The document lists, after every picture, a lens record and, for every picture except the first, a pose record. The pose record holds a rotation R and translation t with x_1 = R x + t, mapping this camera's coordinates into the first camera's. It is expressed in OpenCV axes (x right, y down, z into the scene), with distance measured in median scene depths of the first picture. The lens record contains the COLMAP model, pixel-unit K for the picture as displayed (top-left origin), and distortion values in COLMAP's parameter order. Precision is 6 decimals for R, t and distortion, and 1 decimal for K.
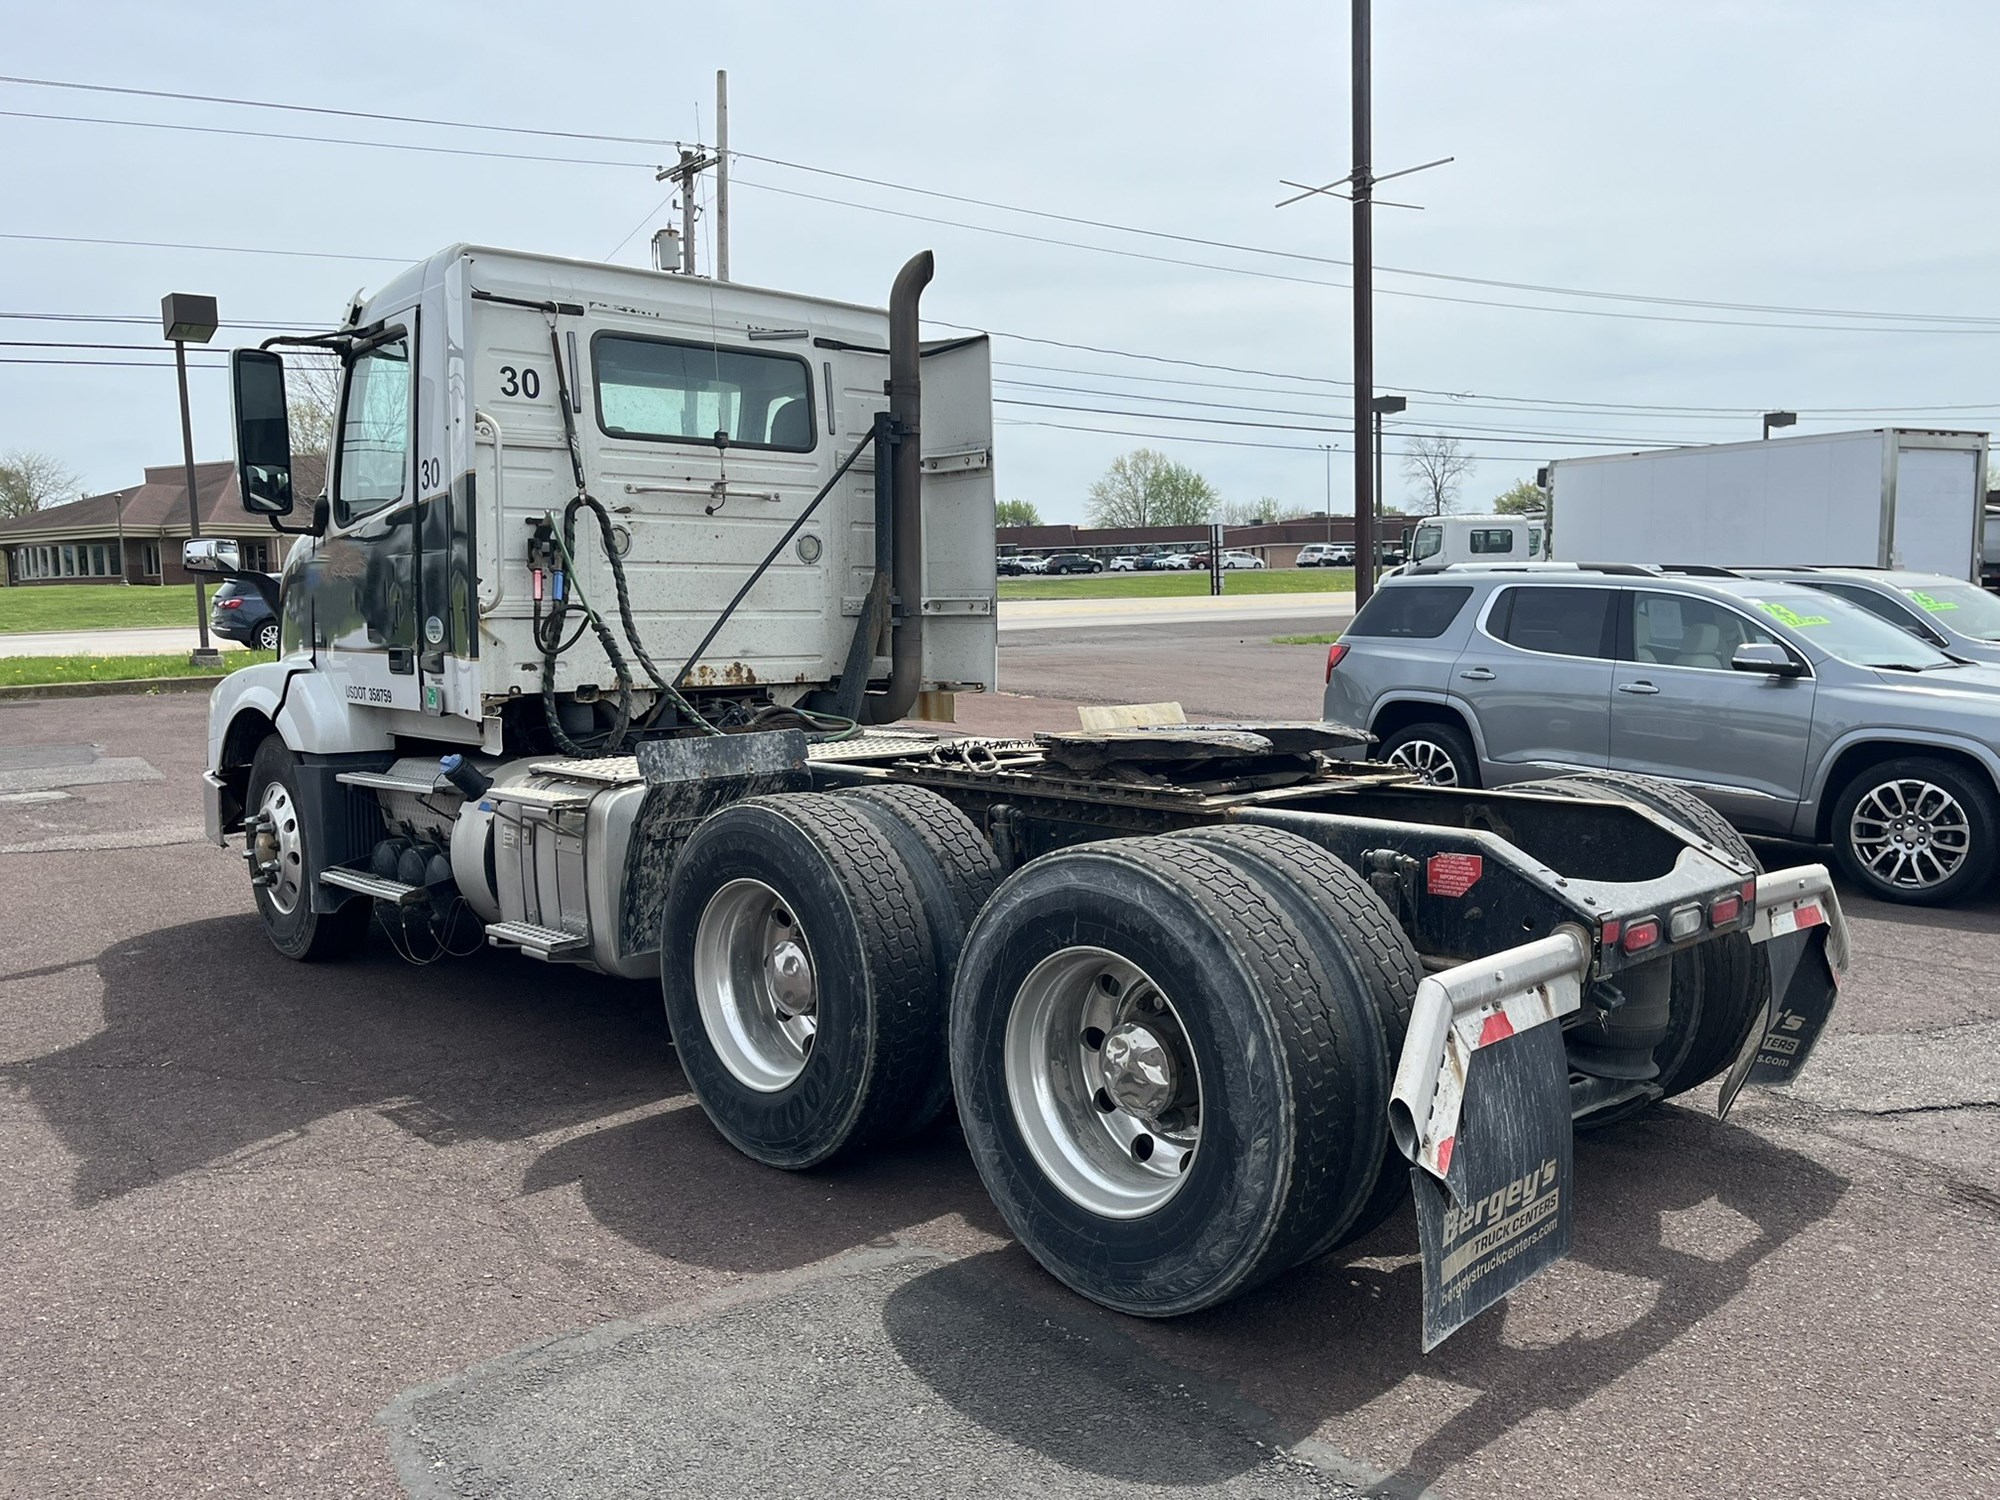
lens RADIAL K [[1693.3, 0, 1000.0], [0, 1693.3, 750.0], [0, 0, 1]] dist [-0.001161, 0.002292]
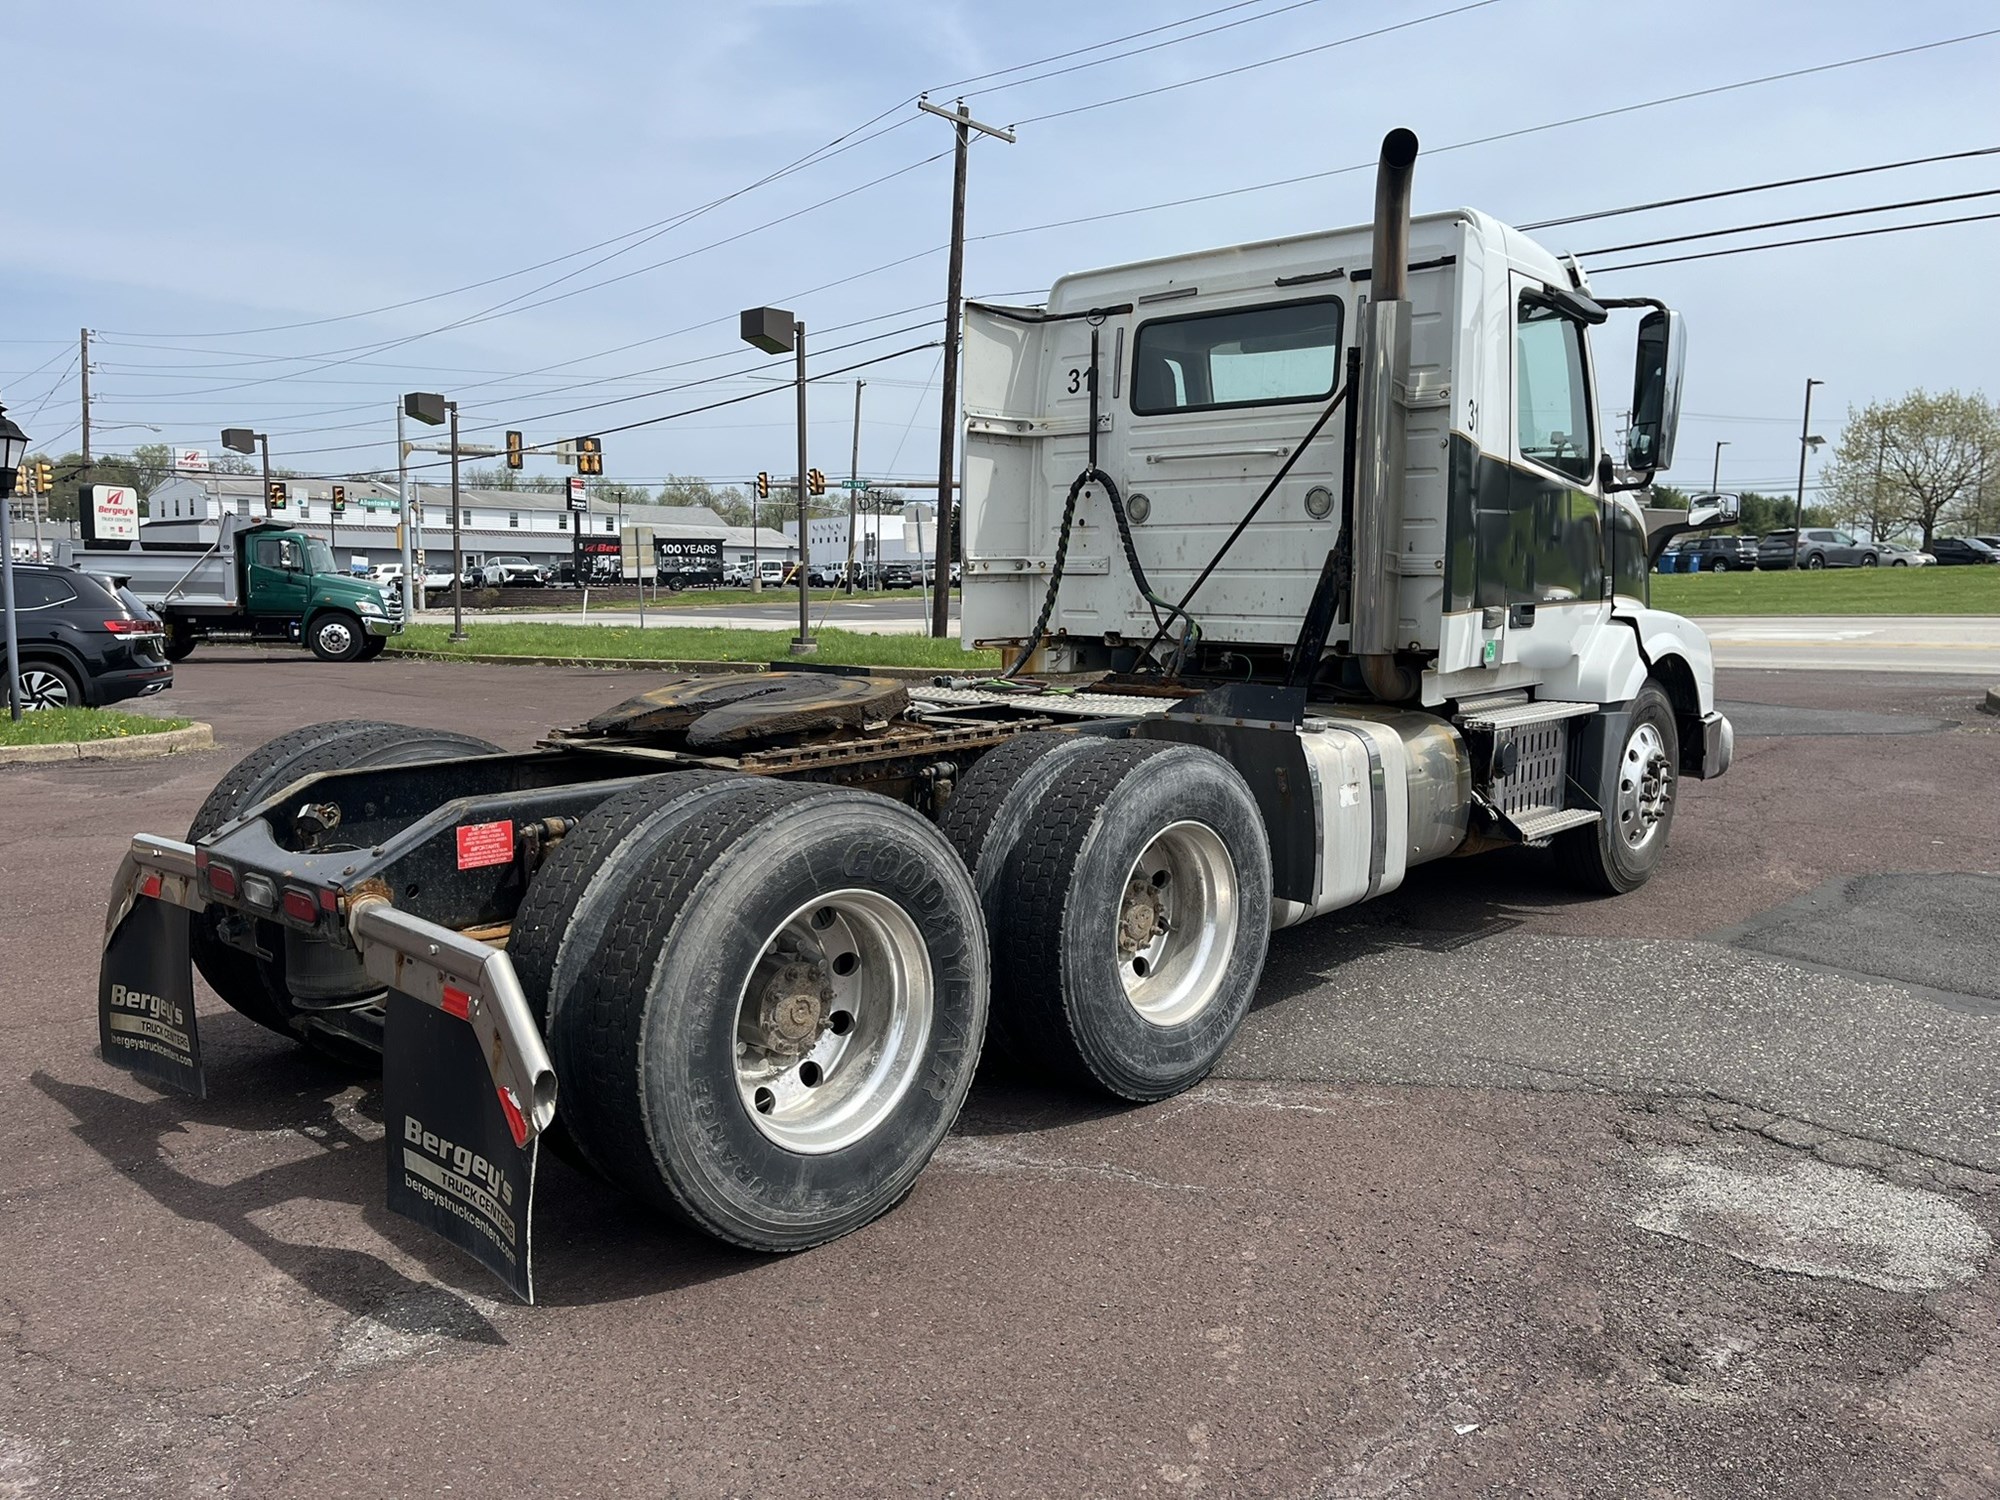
lens RADIAL K [[1567.2, 0, 1000.8], [0, 1567.2, 791.0], [0, 0, 1]] dist [0.001207, -0.002800]
pose [[0.046363, 0.157100, -0.986494, 0.855027], [-0.075419, 0.985288, 0.153363, -0.090872], [0.996074, 0.067290, 0.057529, 0.869596]]
